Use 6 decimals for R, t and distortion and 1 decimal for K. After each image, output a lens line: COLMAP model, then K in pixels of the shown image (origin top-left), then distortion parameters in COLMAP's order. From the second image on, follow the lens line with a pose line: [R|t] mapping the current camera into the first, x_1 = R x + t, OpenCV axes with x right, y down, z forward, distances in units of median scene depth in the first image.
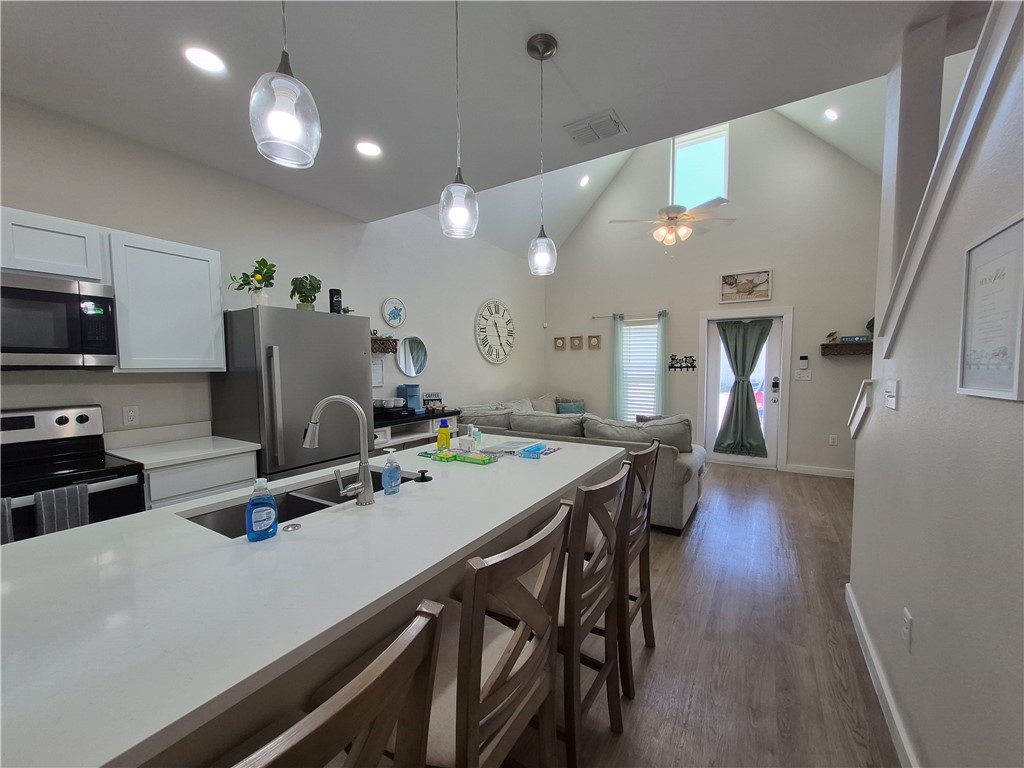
lens RADIAL K [[404.0, 0, 521.7], [0, 404.0, 392.9], [0, 0, 1]] dist [0.005611, 0.000188]
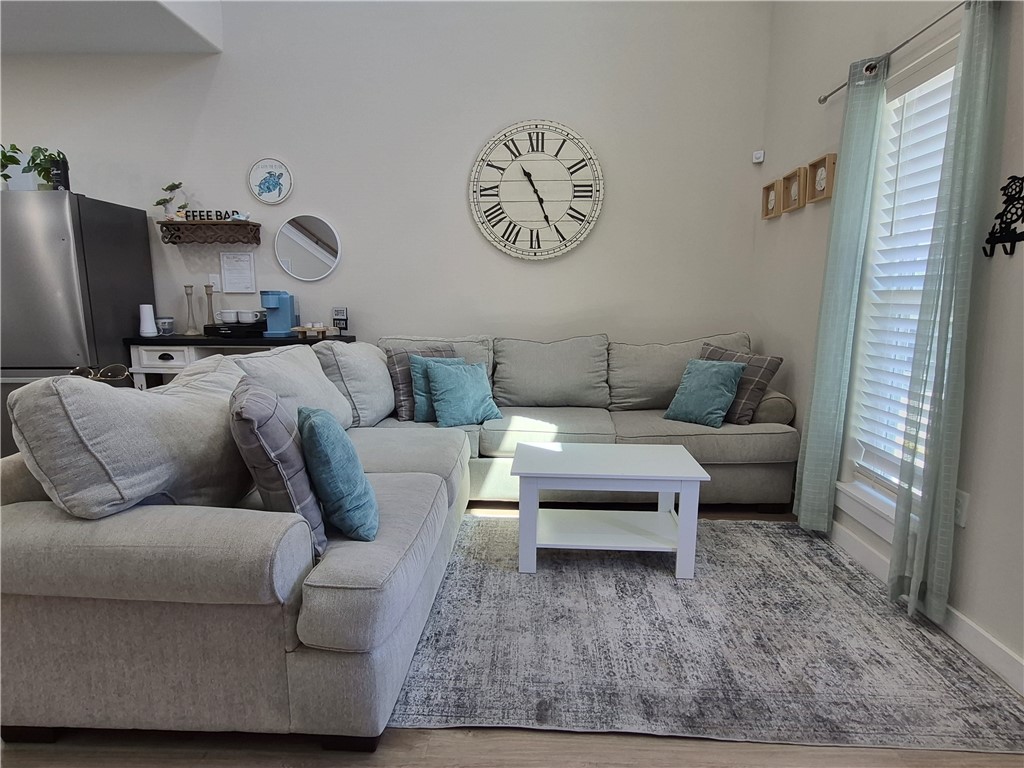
lens RADIAL K [[571.2, 0, 518.7], [0, 571.2, 388.7], [0, 0, 1]] dist [0.010688, -0.003234]
pose [[0.490575, 0.145950, -0.859089, 0.565904], [-0.064004, 0.989246, 0.131514, -0.009332], [0.869045, -0.009533, 0.494641, 0.674568]]
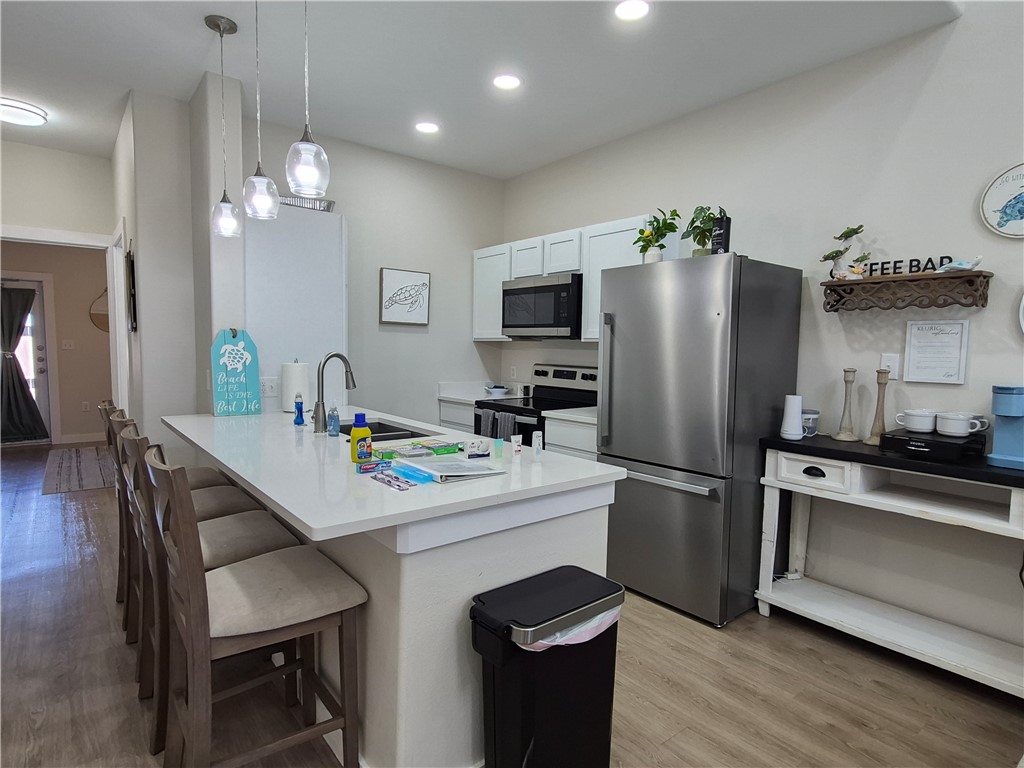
lens RADIAL K [[571.2, 0, 518.9], [0, 571.2, 390.9], [0, 0, 1]] dist [0.010688, -0.003234]
pose [[-0.344261, 0.077205, -0.935694, 0.293576], [-0.075433, 0.991117, 0.109531, -0.031035], [0.935839, 0.108289, -0.335379, 0.569160]]
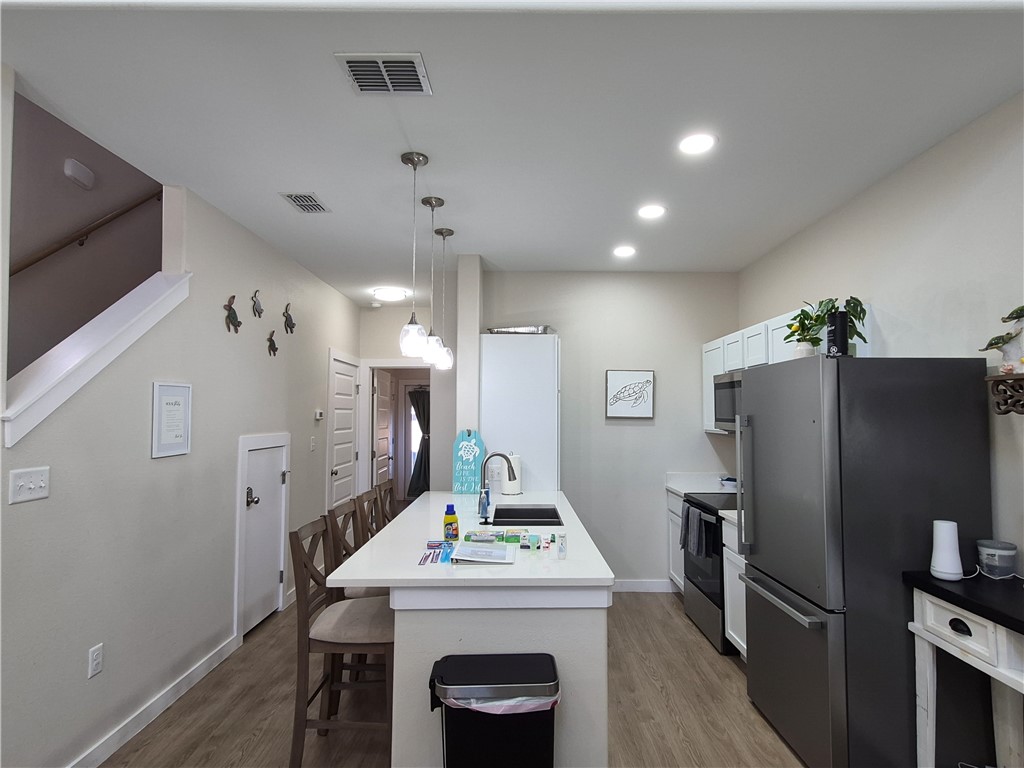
lens RADIAL K [[571.2, 0, 519.6], [0, 571.2, 391.4], [0, 0, 1]] dist [0.010688, -0.003234]
pose [[-0.853017, -0.012381, -0.521736, 0.198577], [-0.027692, 0.999384, 0.021560, -0.080690], [0.521147, 0.032839, -0.852835, 0.809870]]
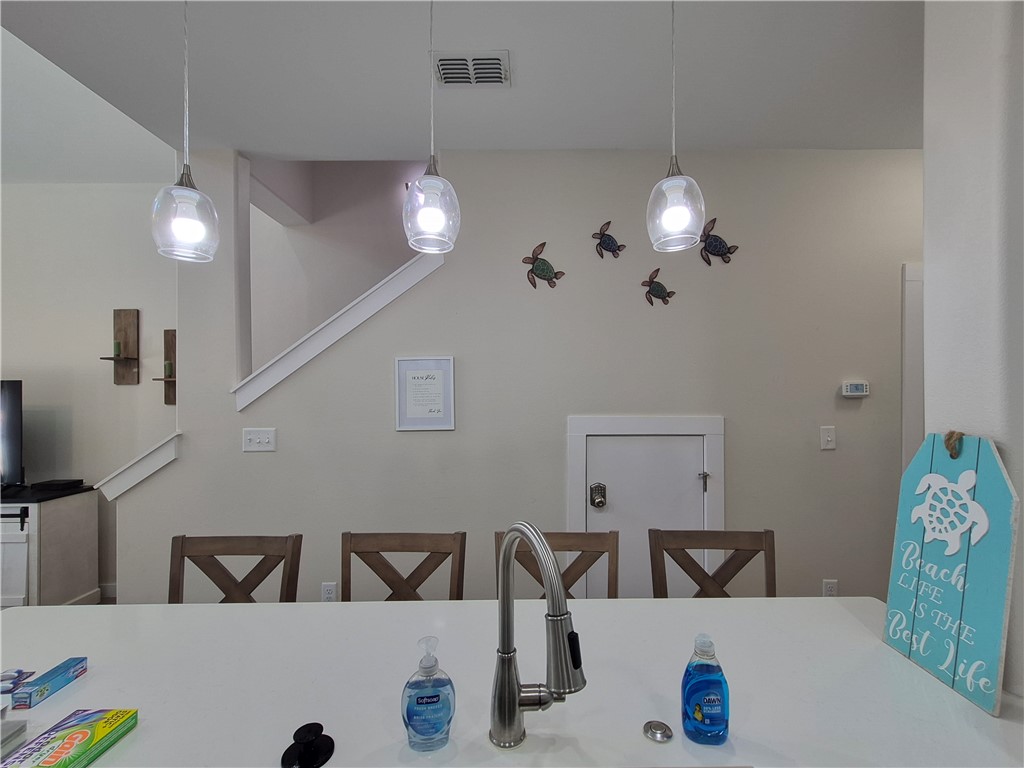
lens RADIAL K [[455.8, 0, 522.2], [0, 455.8, 392.6], [0, 0, 1]] dist [0.008193, 0.000494]
pose [[-0.523406, 0.017394, 0.851906, -0.219675], [0.064740, 0.997713, 0.019405, -0.036280], [-0.849620, 0.065309, -0.523336, 0.316390]]
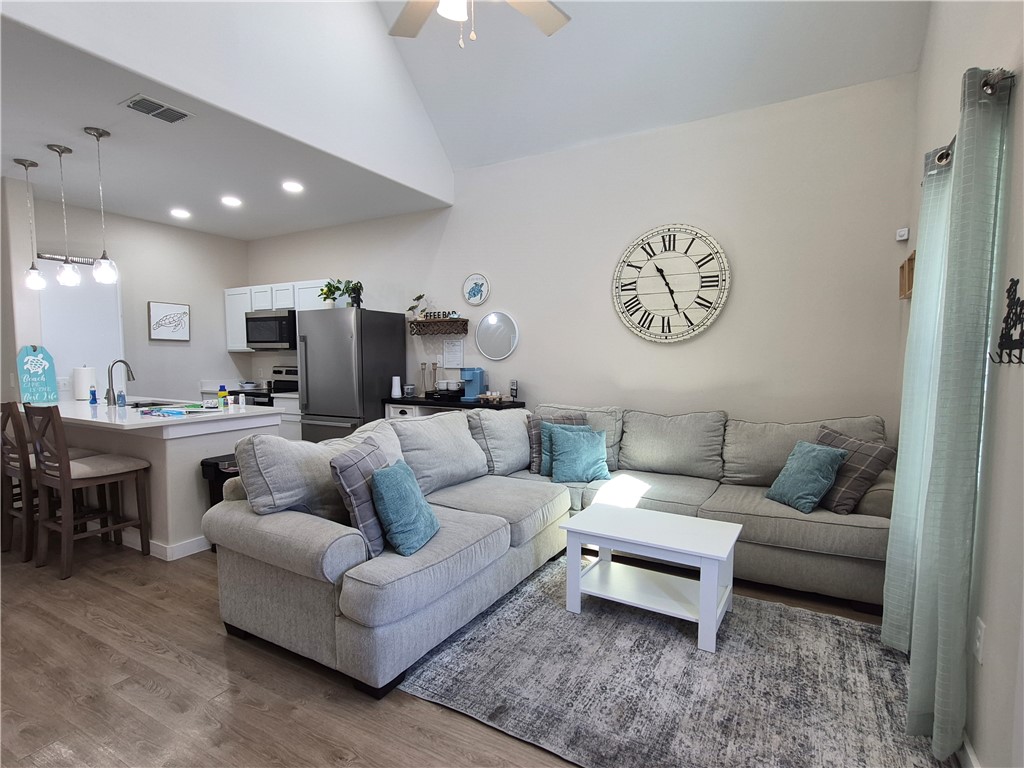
lens RADIAL K [[515.7, 0, 522.7], [0, 515.7, 393.7], [0, 0, 1]] dist [0.009069, -0.002021]
pose [[0.033830, 0.082320, -0.996032, 0.671364], [-0.067000, 0.994547, 0.079922, -0.048657], [0.997179, 0.064030, 0.039161, 0.819540]]
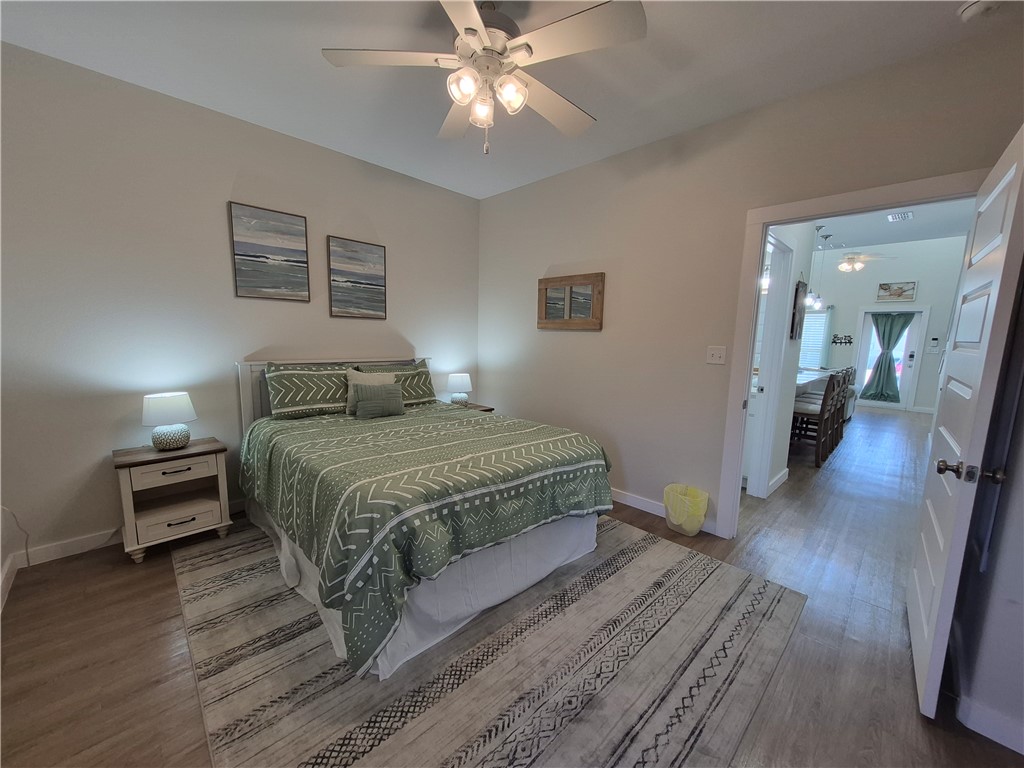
lens RADIAL K [[404.0, 0, 525.9], [0, 404.0, 390.9], [0, 0, 1]] dist [0.005611, 0.000188]
pose [[0.975041, 0.062455, -0.213058, -0.467236], [-0.046428, 0.995760, 0.079419, 0.056524], [0.217114, -0.067545, 0.973806, -0.833376]]
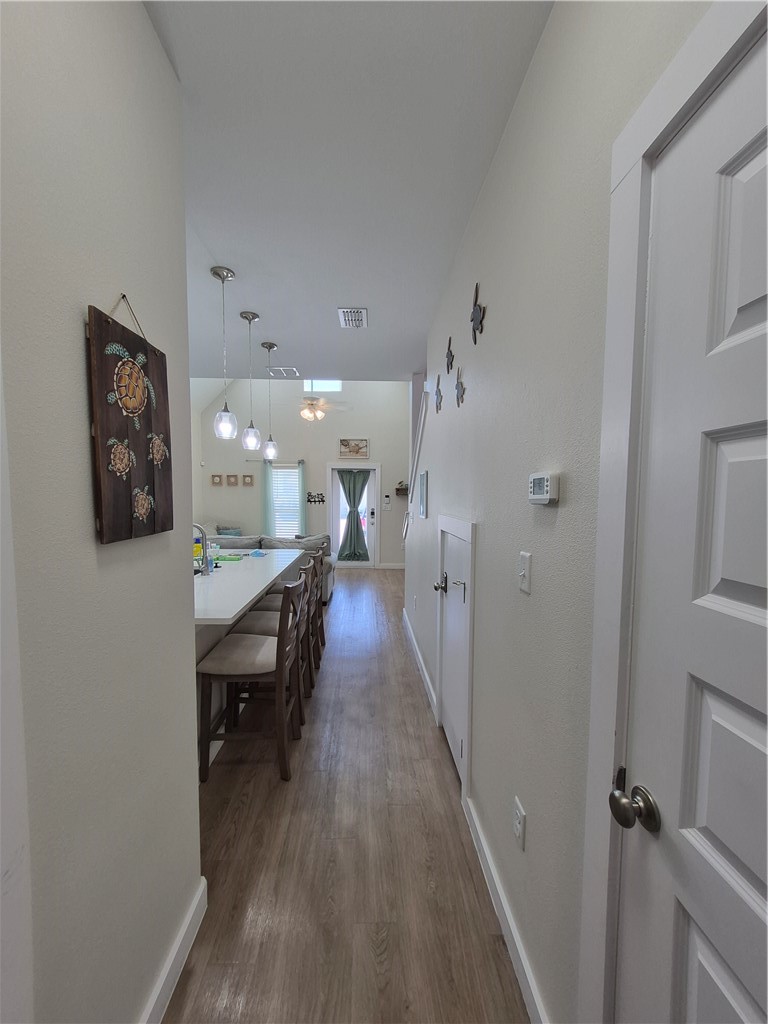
lens RADIAL K [[404.0, 0, 377.8], [0, 404.0, 516.6], [0, 0, 1]] dist [0.005611, 0.000188]
pose [[0.839982, -0.016582, 0.542361, -0.192106], [0.023591, 0.999704, -0.005972, 0.002276], [-0.542102, 0.017811, 0.840124, -0.303918]]
